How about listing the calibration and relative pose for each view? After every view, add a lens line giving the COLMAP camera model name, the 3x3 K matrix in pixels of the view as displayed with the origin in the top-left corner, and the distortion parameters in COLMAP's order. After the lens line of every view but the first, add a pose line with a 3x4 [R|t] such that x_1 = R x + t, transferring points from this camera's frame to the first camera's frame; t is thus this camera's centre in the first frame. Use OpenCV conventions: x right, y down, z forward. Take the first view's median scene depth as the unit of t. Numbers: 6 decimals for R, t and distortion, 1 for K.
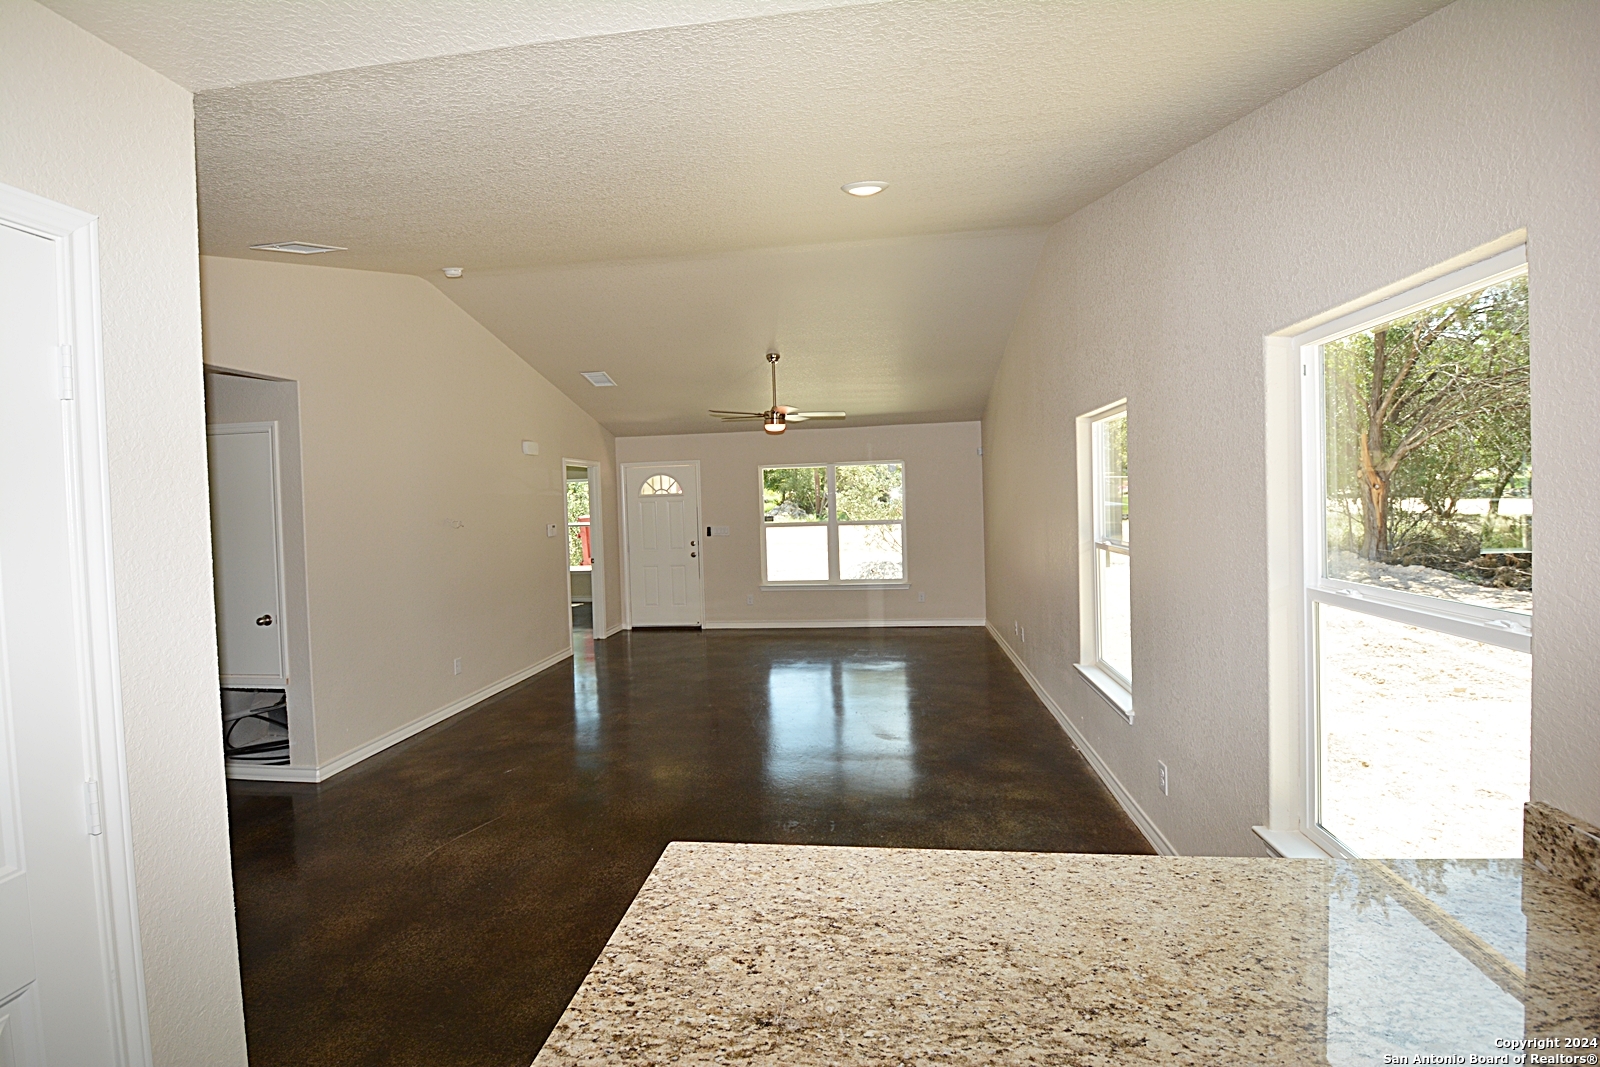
lens RADIAL K [[693.3, 0, 796.6], [0, 693.3, 514.6], [0, 0, 1]] dist [-0.000087, -0.016087]
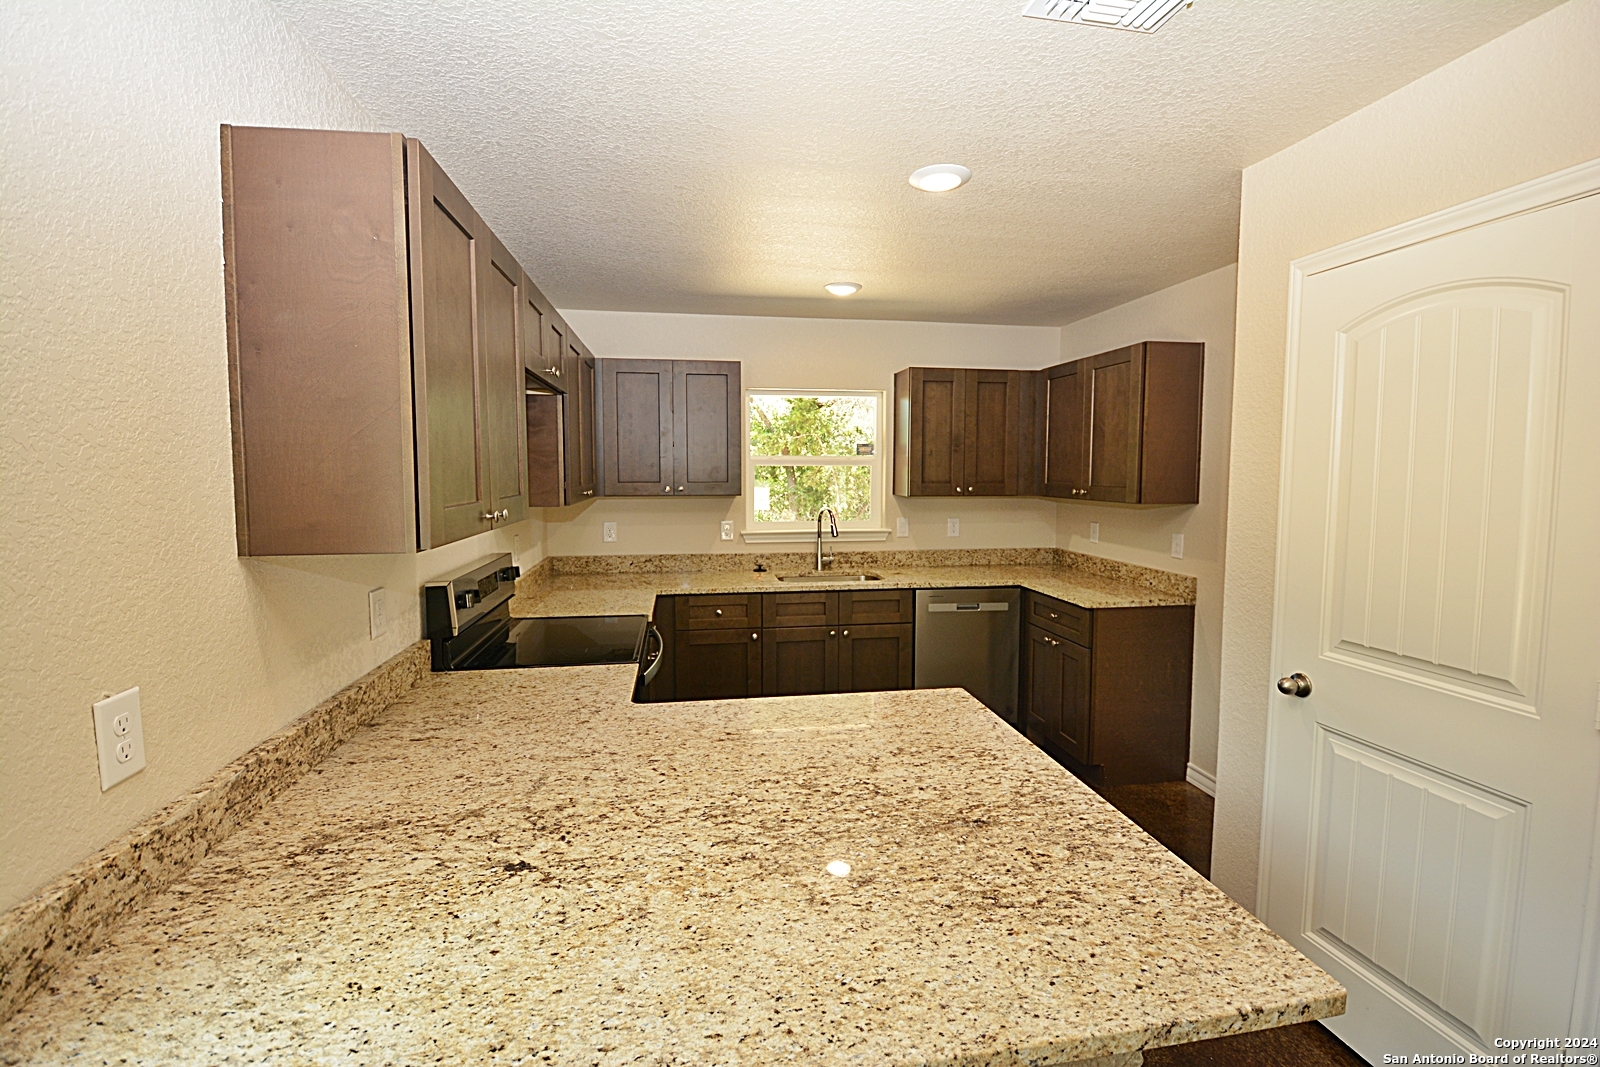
lens RADIAL K [[693.3, 0, 796.6], [0, 693.3, 514.6], [0, 0, 1]] dist [-0.000087, -0.016087]
pose [[-0.957946, 0.050114, -0.282540, 0.567270], [0.023189, 0.994931, 0.097847, -0.011630], [0.286012, 0.087180, -0.954252, 1.857761]]
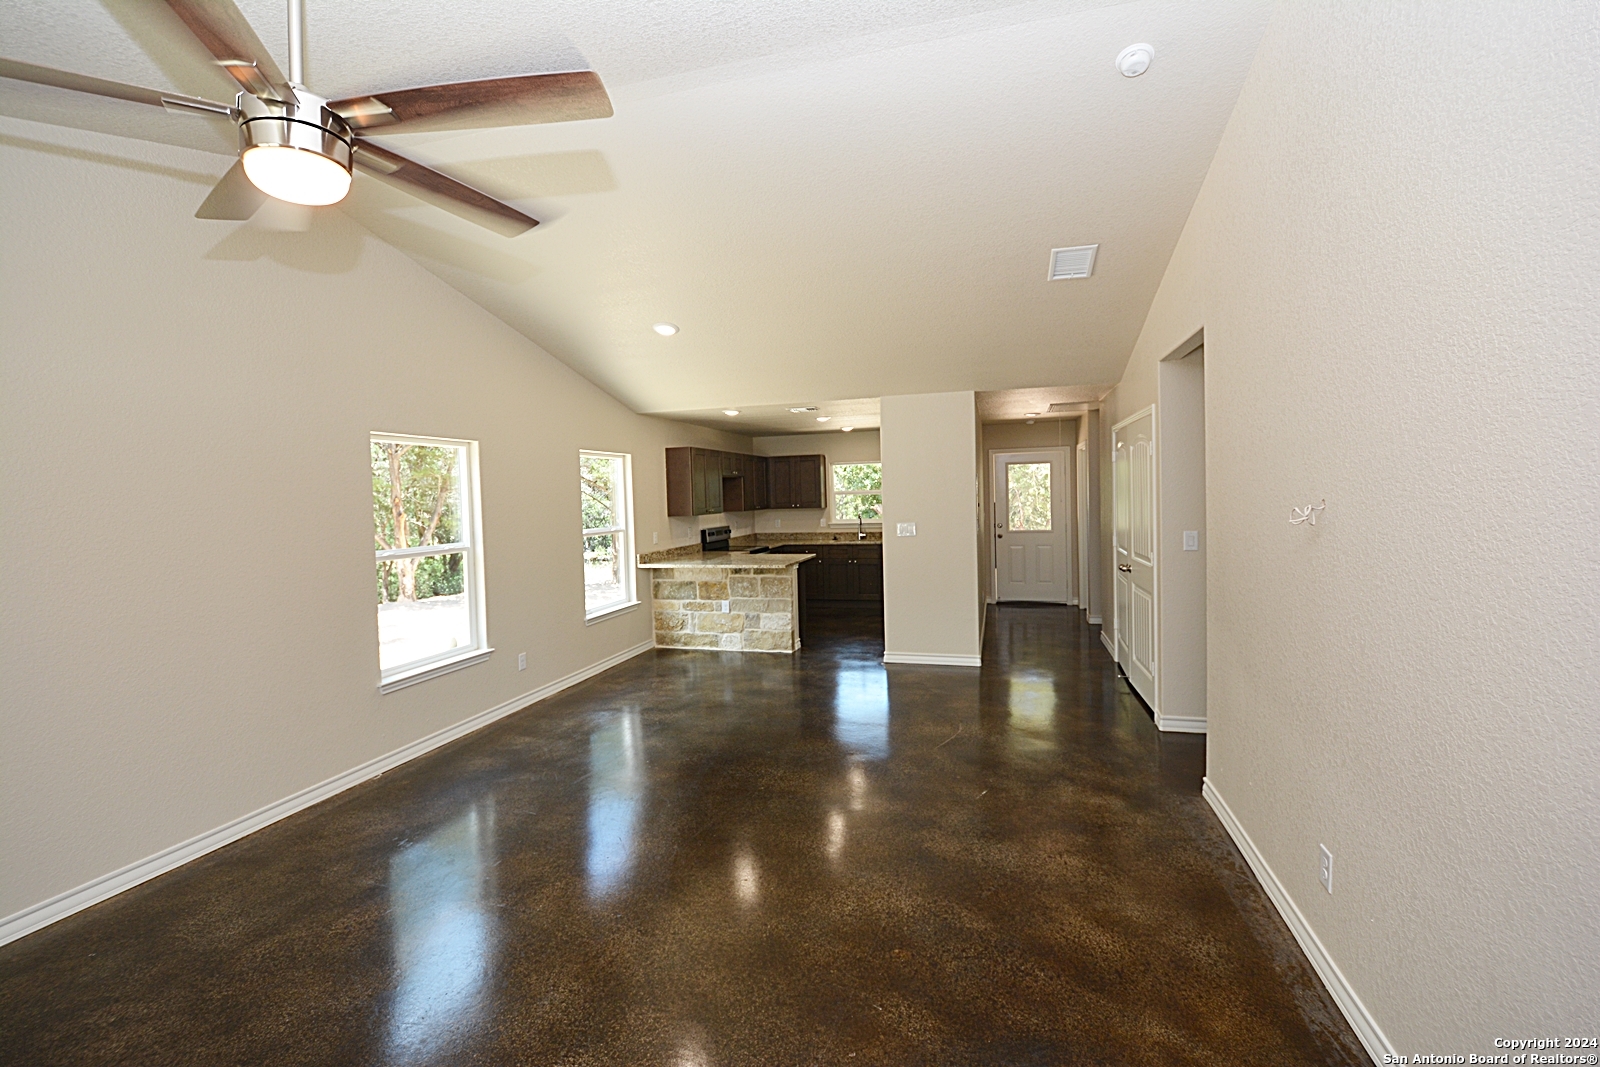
lens RADIAL K [[693.3, 0, 796.6], [0, 693.3, 514.6], [0, 0, 1]] dist [-0.000087, -0.016087]
pose [[-0.986497, 0.054505, 0.154445, -1.380820], [0.062526, 0.996910, 0.047555, -0.129322], [-0.151376, 0.056569, -0.986856, 7.656596]]
